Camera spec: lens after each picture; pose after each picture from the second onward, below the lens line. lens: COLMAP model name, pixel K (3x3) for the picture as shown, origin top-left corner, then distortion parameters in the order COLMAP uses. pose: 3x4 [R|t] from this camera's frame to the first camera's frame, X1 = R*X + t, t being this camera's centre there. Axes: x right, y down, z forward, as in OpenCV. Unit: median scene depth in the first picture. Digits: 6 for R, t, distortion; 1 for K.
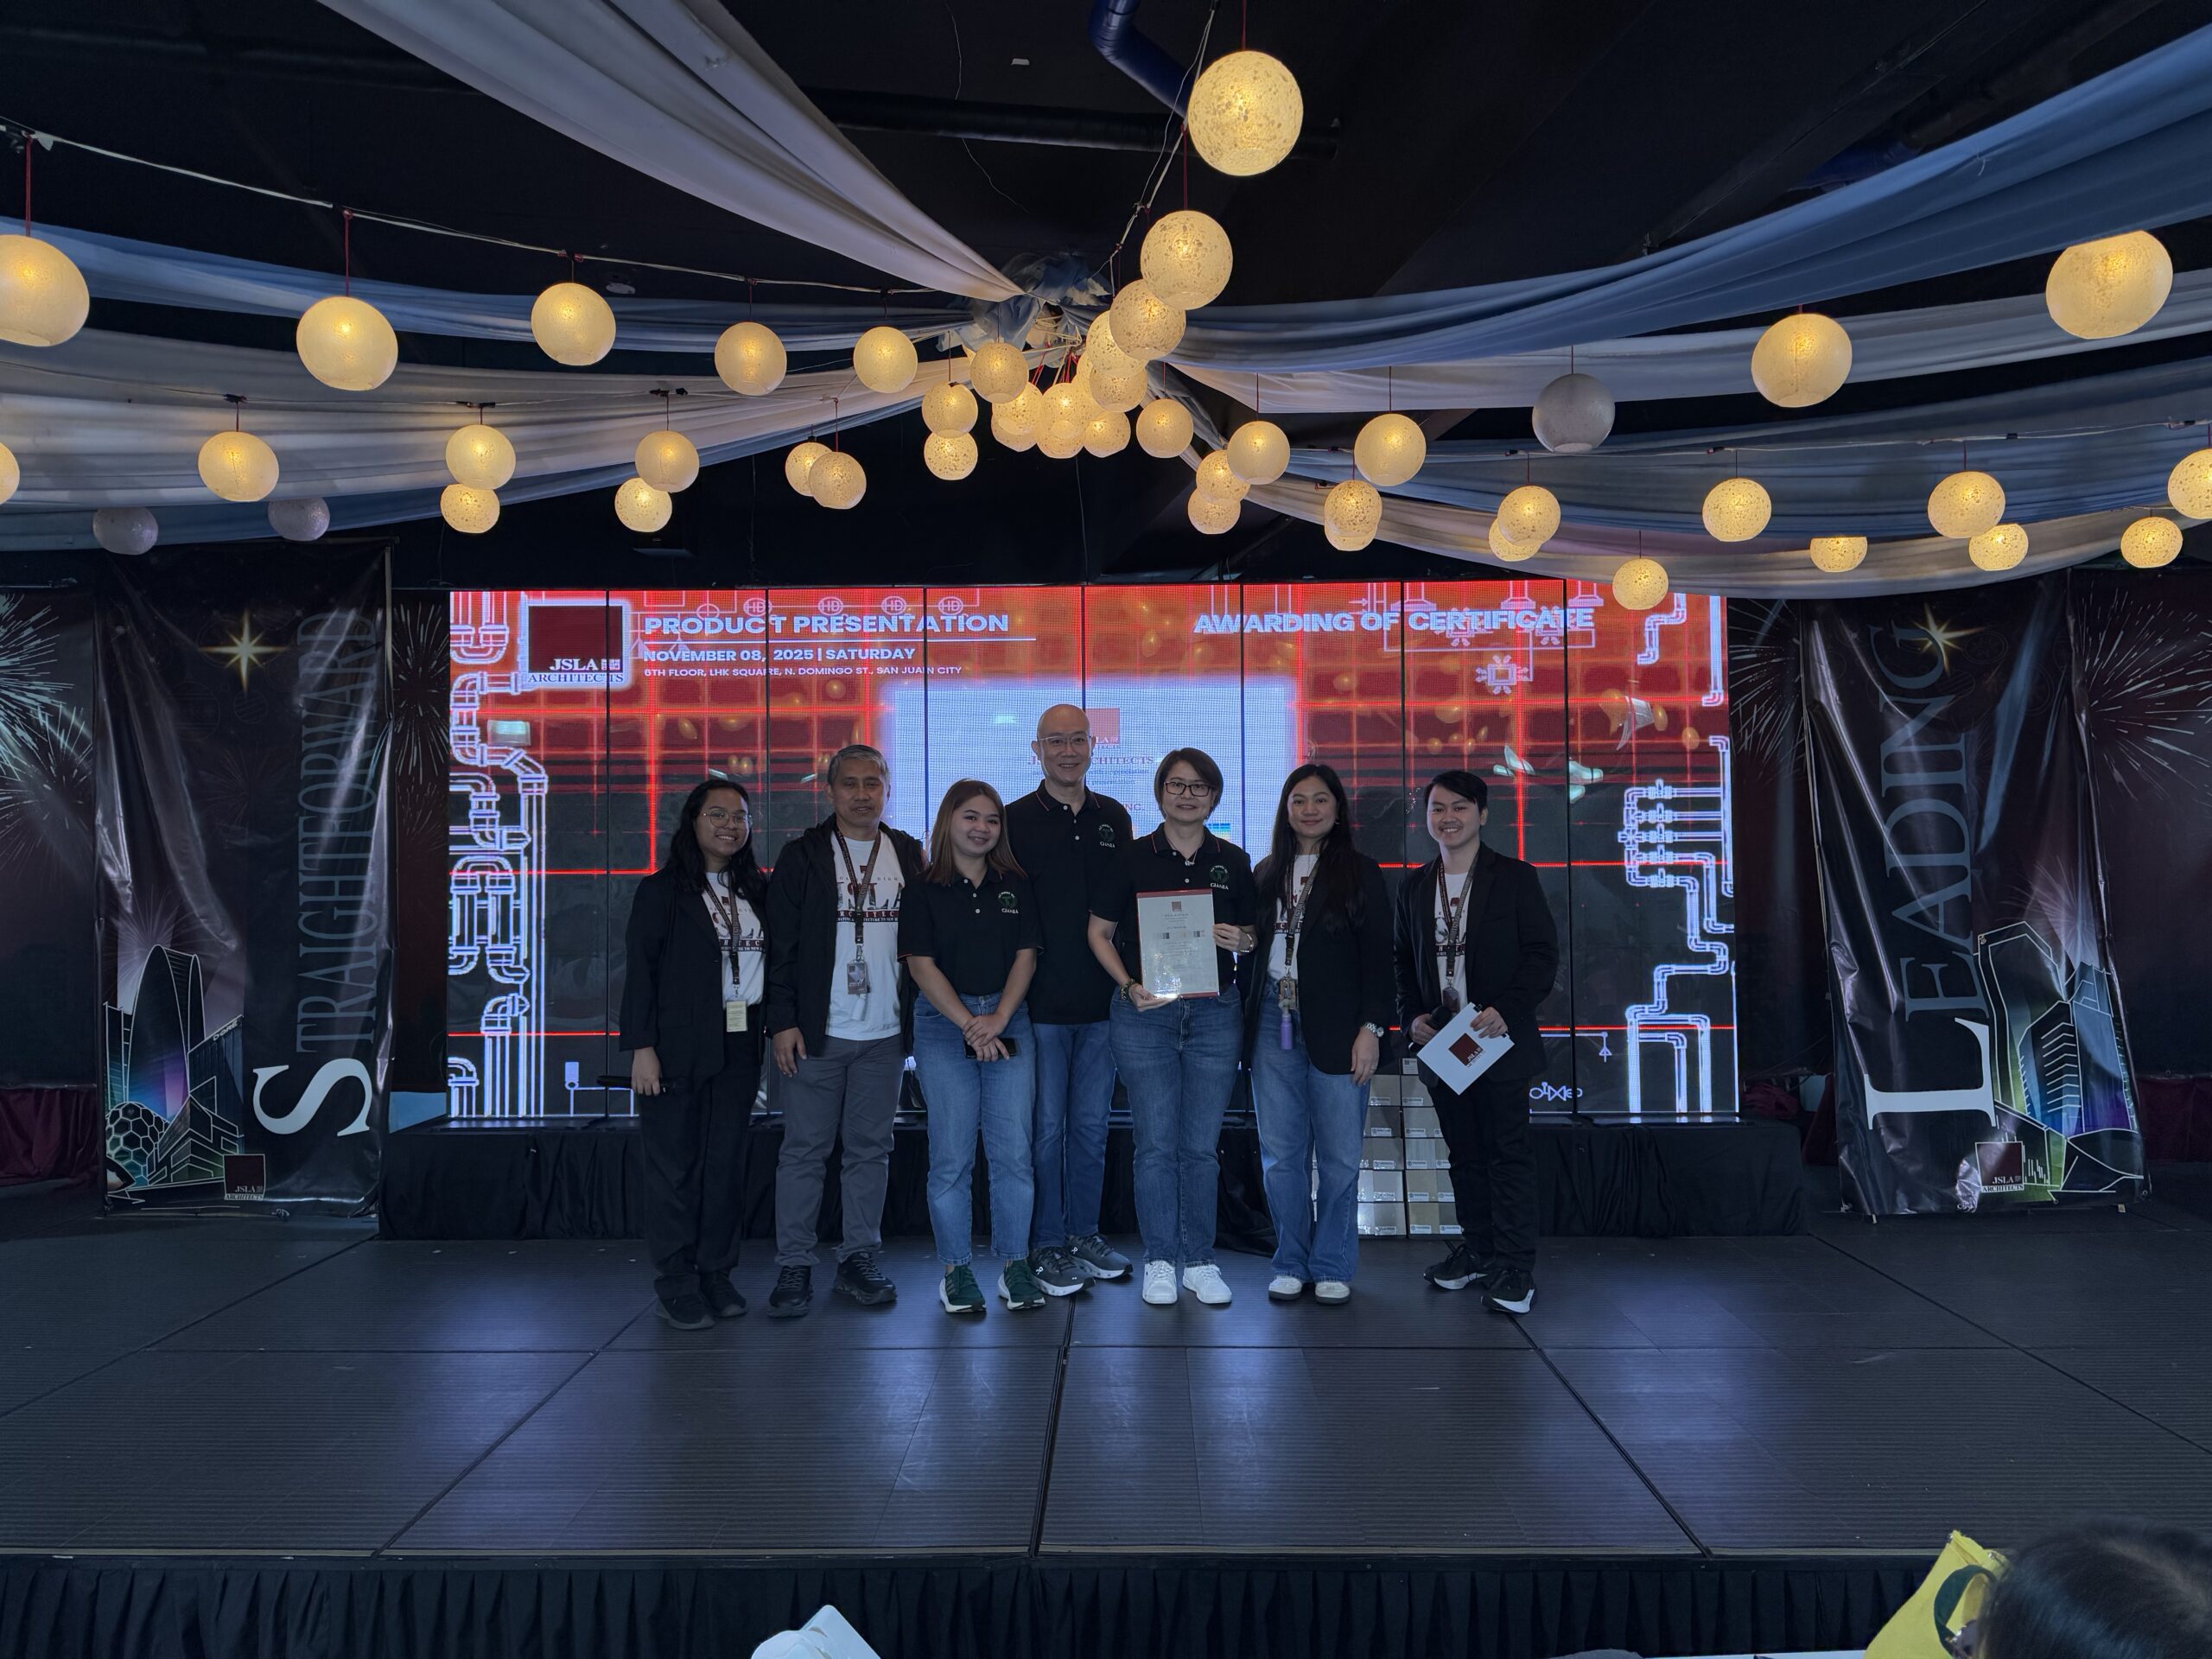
lens RADIAL K [[1578.3, 0, 1098.1], [0, 1578.3, 839.8], [0, 0, 1]] dist [0.034235, -0.037770]
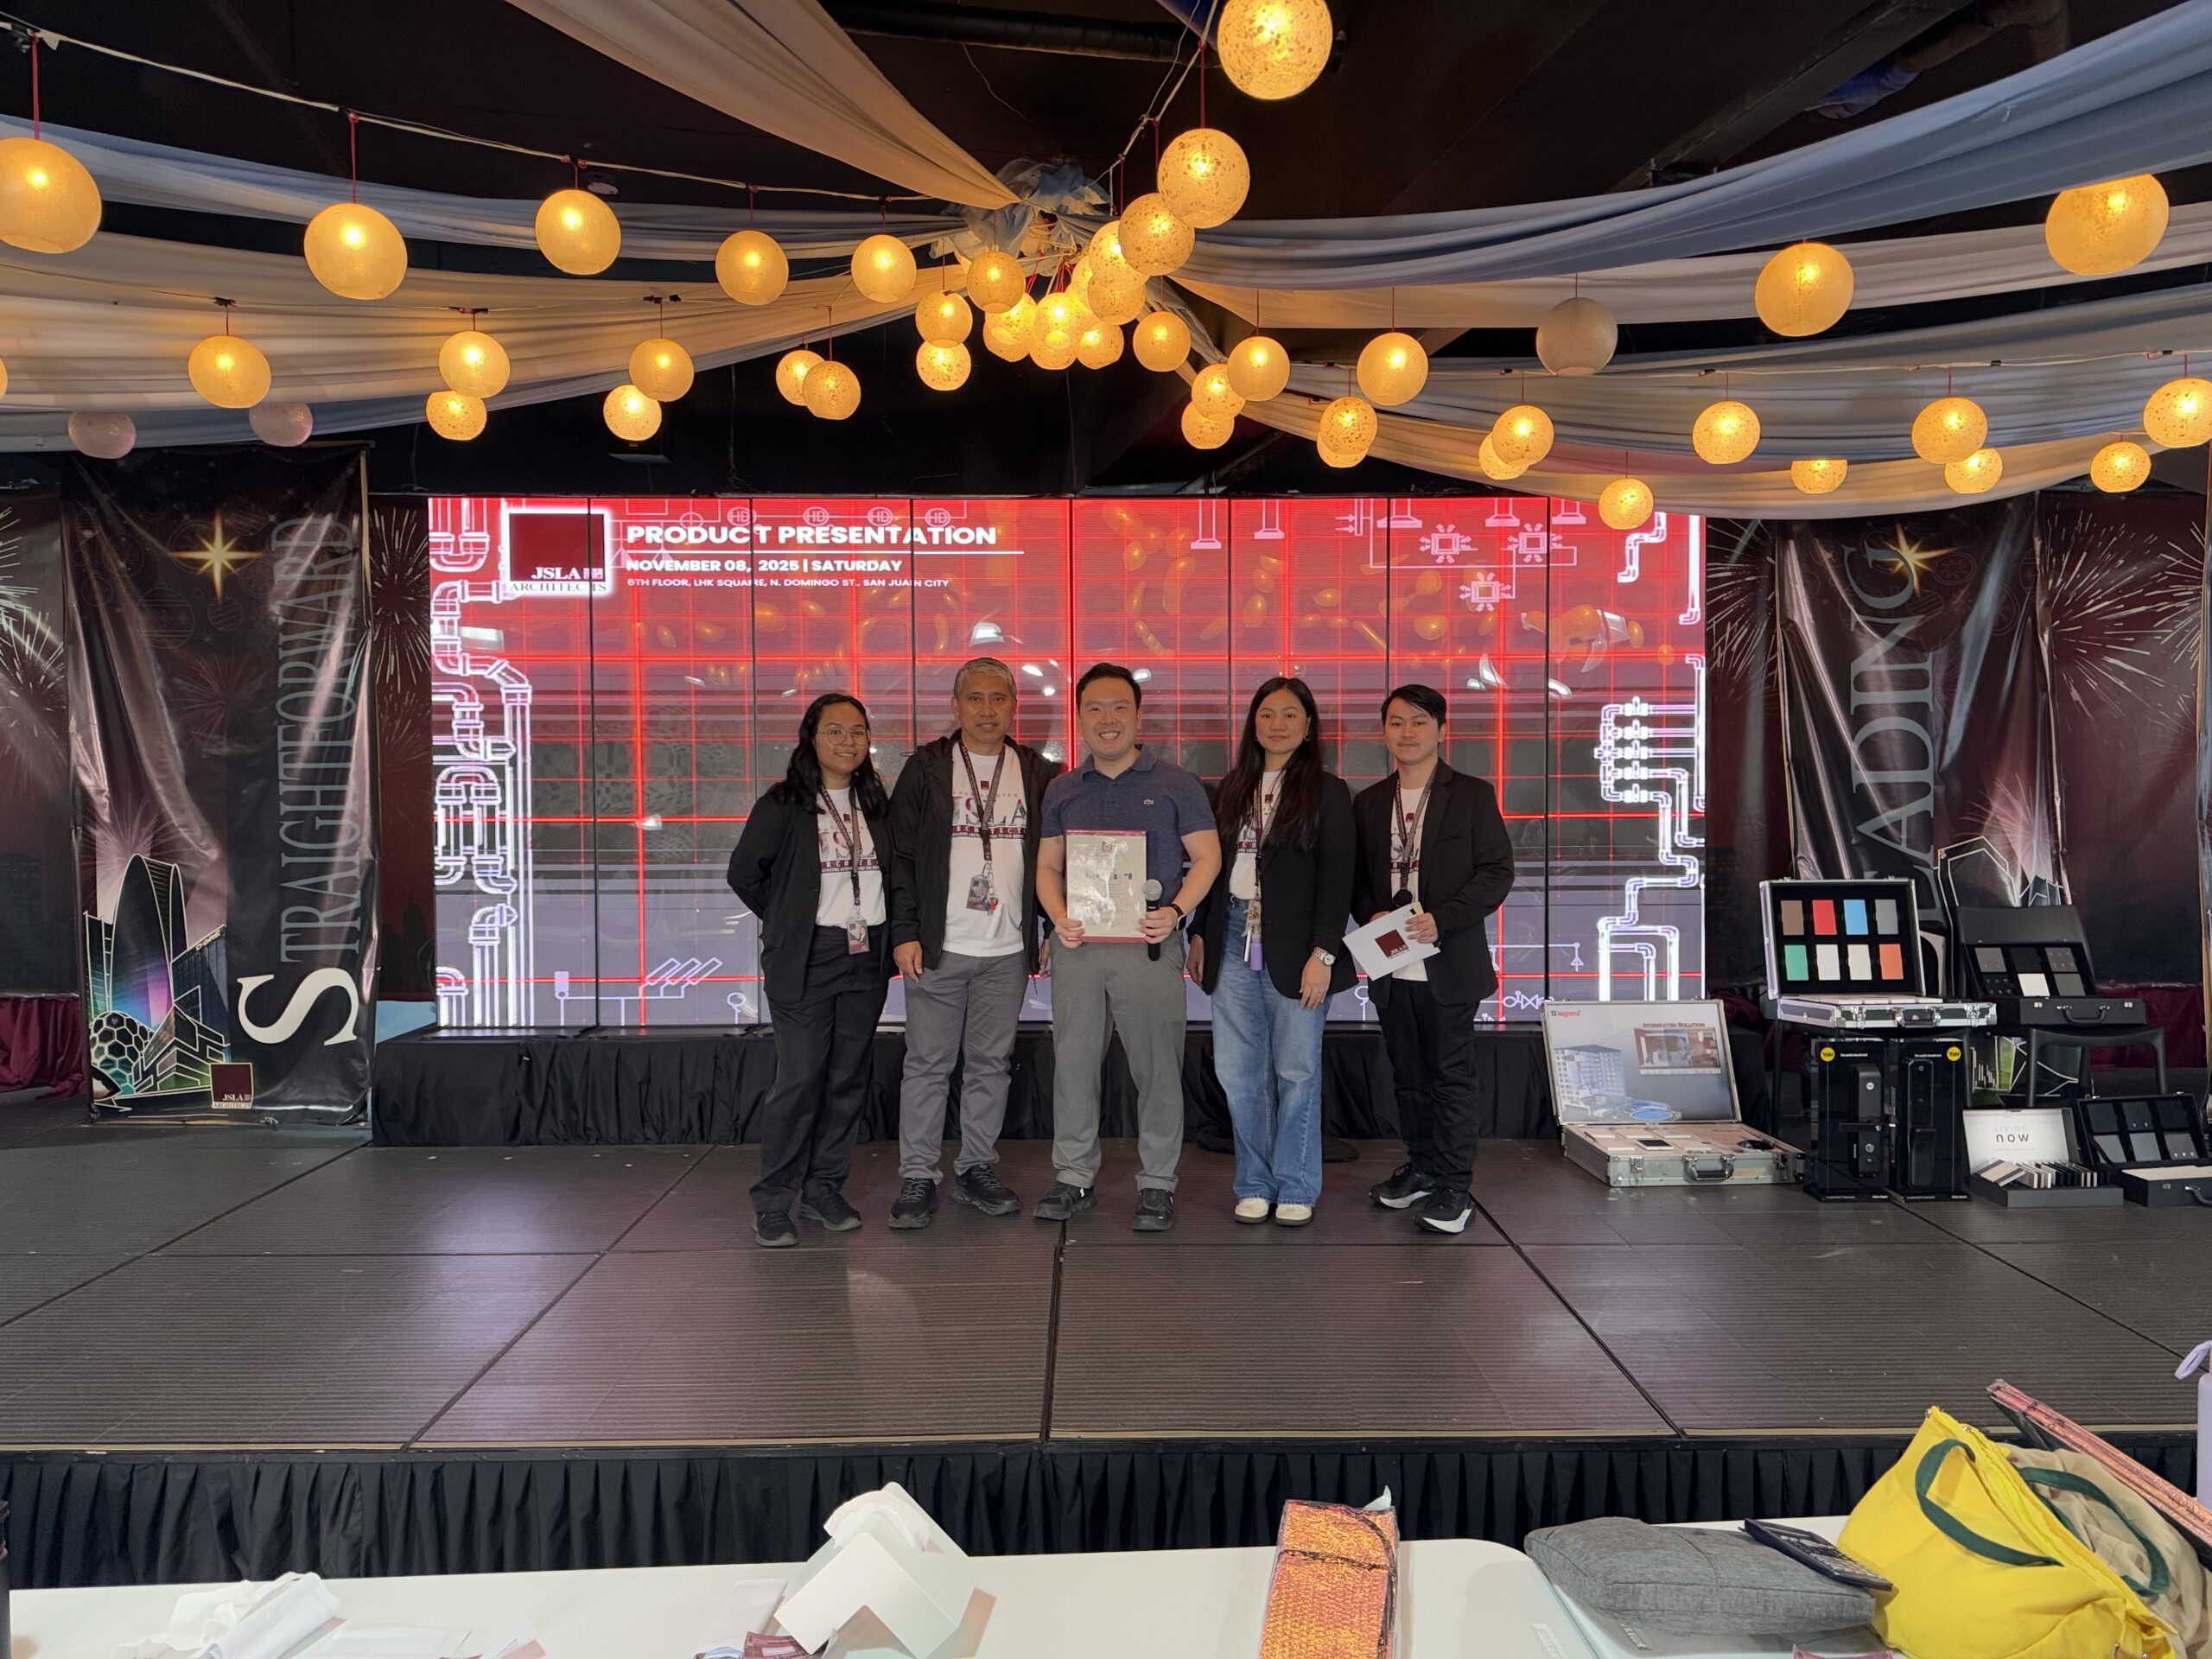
lens RADIAL K [[1577.9, 0, 1111.8], [0, 1577.9, 838.5], [0, 0, 1]] dist [0.032986, -0.037444]
pose [[0.999465, 0.002905, 0.032575, -0.015495], [-0.004717, 0.998437, 0.055695, -0.001876], [-0.032362, -0.055819, 0.997916, -0.010132]]
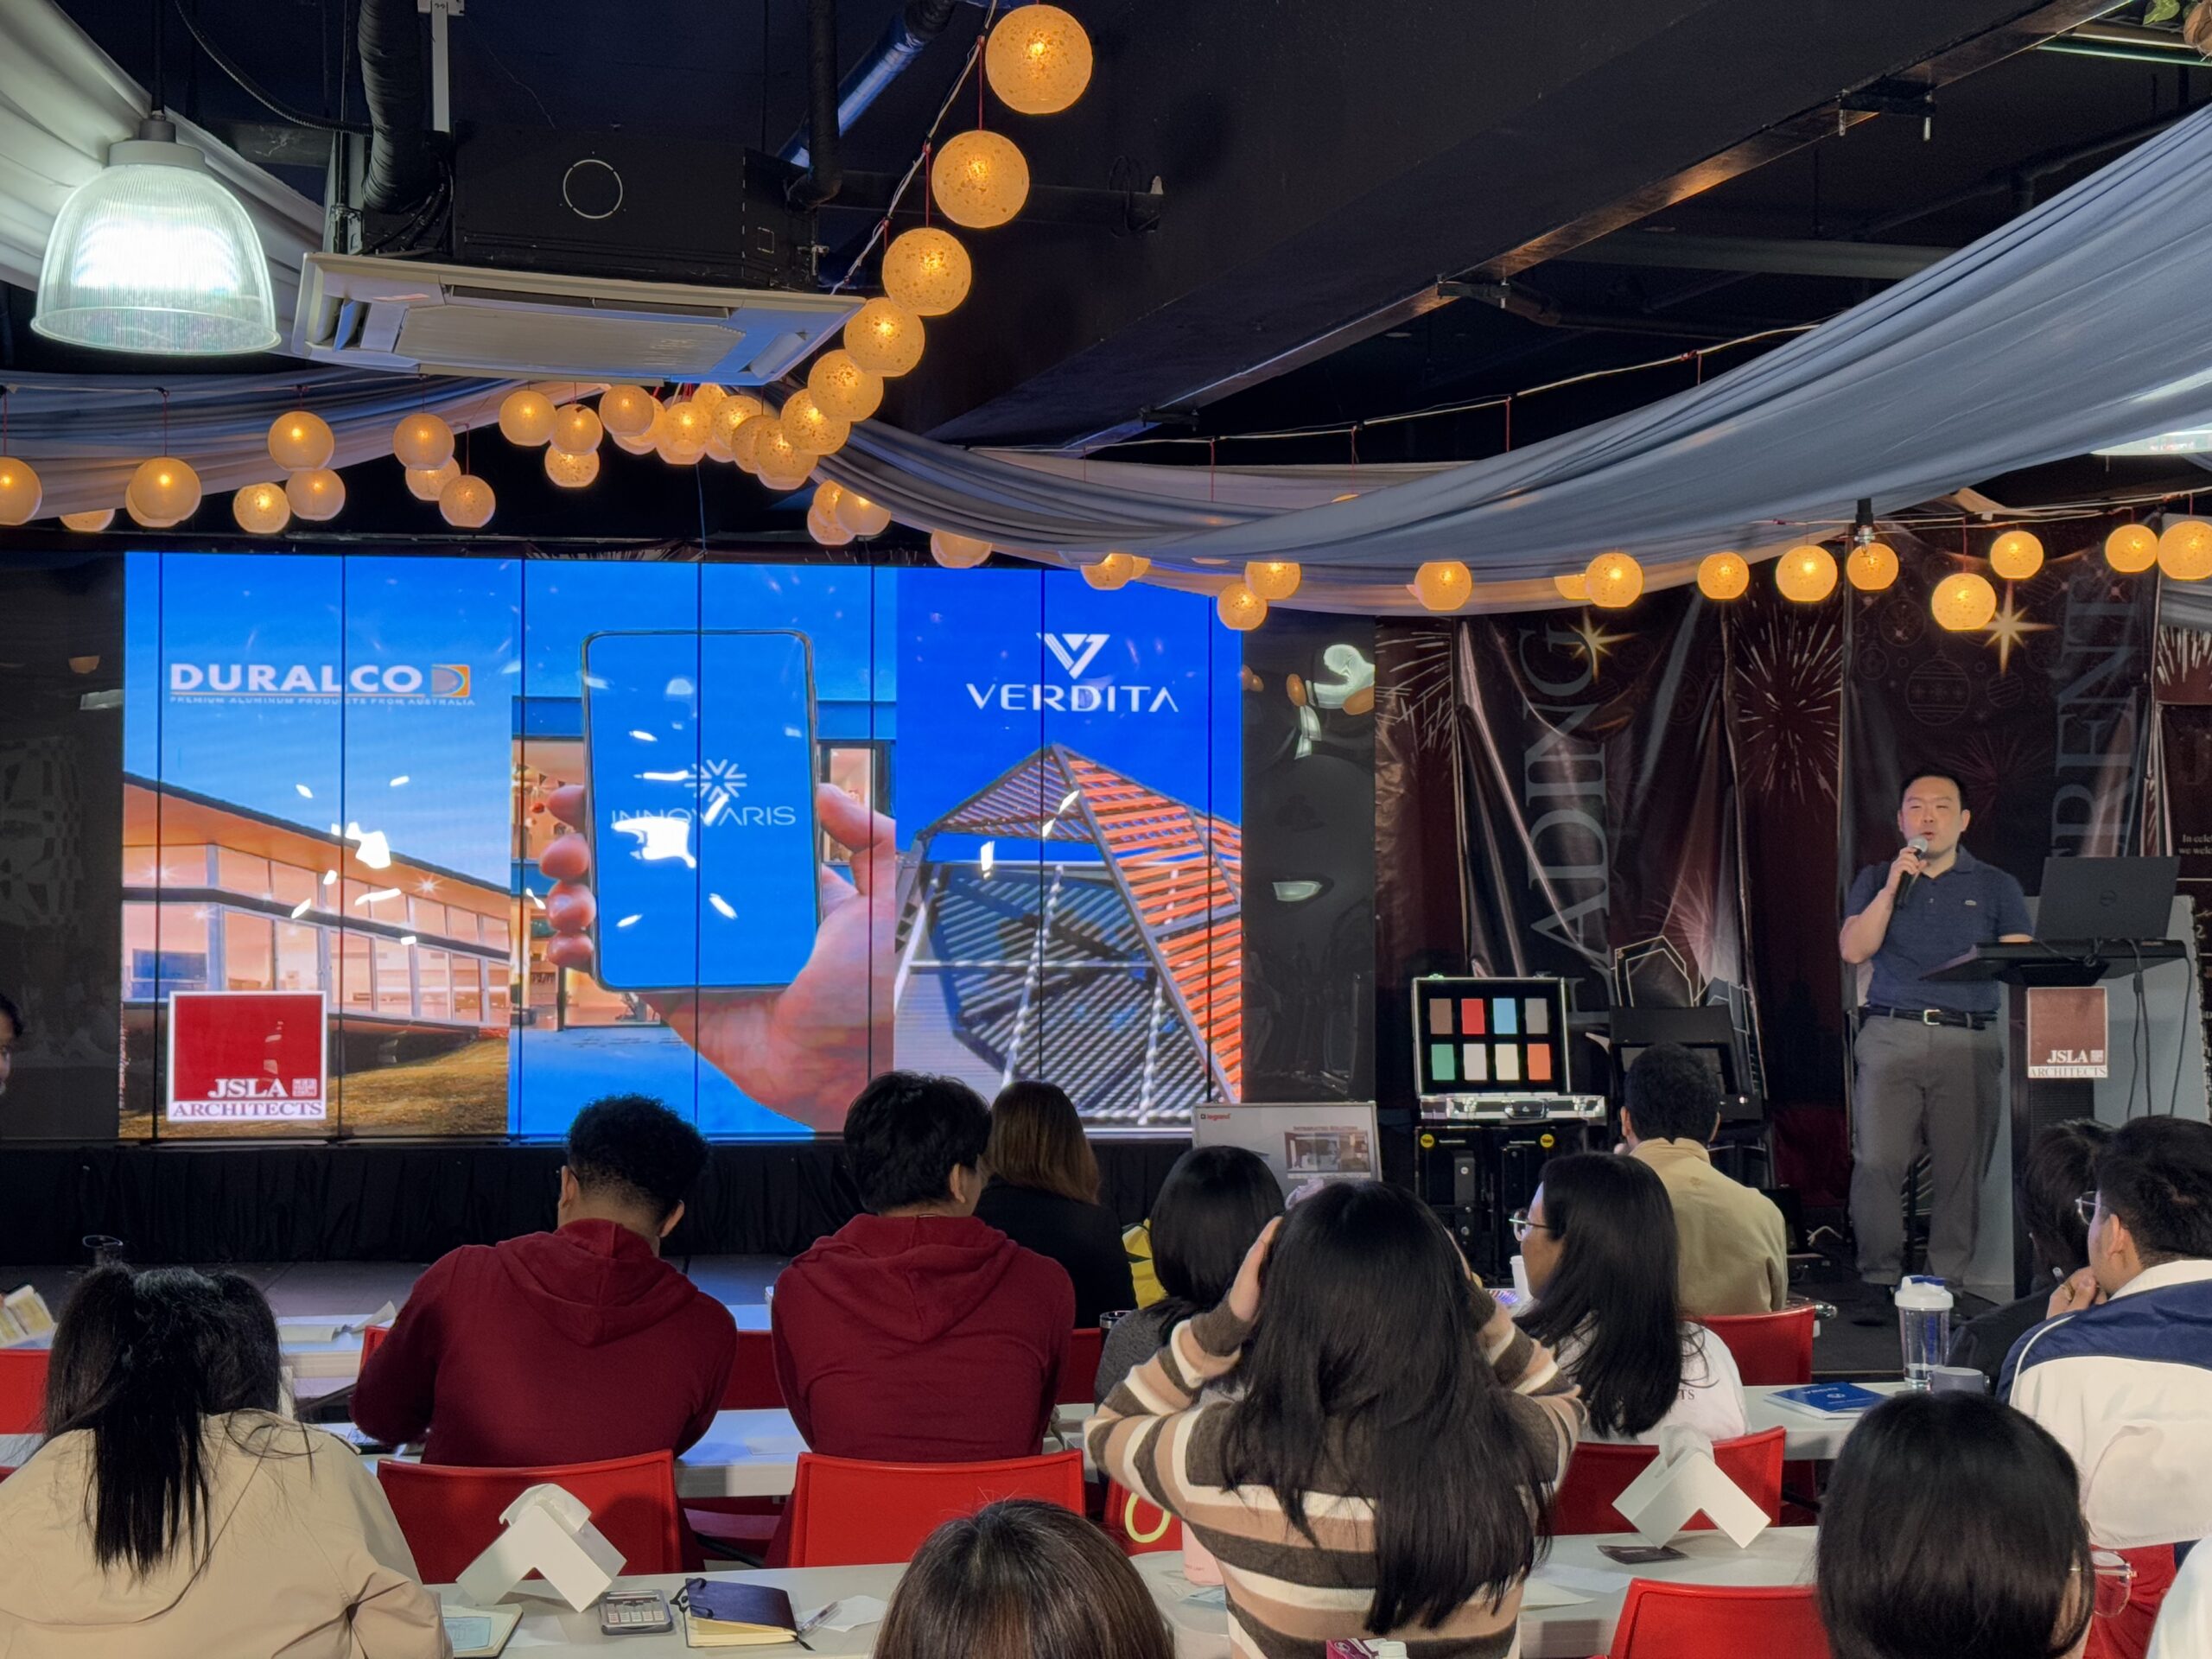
lens RADIAL K [[3097.0, 0, 1105.0], [0, 3097.0, 858.4], [0, 0, 1]] dist [0.131200, -0.100940]
pose [[0.991602, 0.013821, 0.128586, -0.006173], [-0.016549, 0.999660, 0.020167, -0.028451], [-0.128264, -0.022126, 0.991493, -0.825856]]
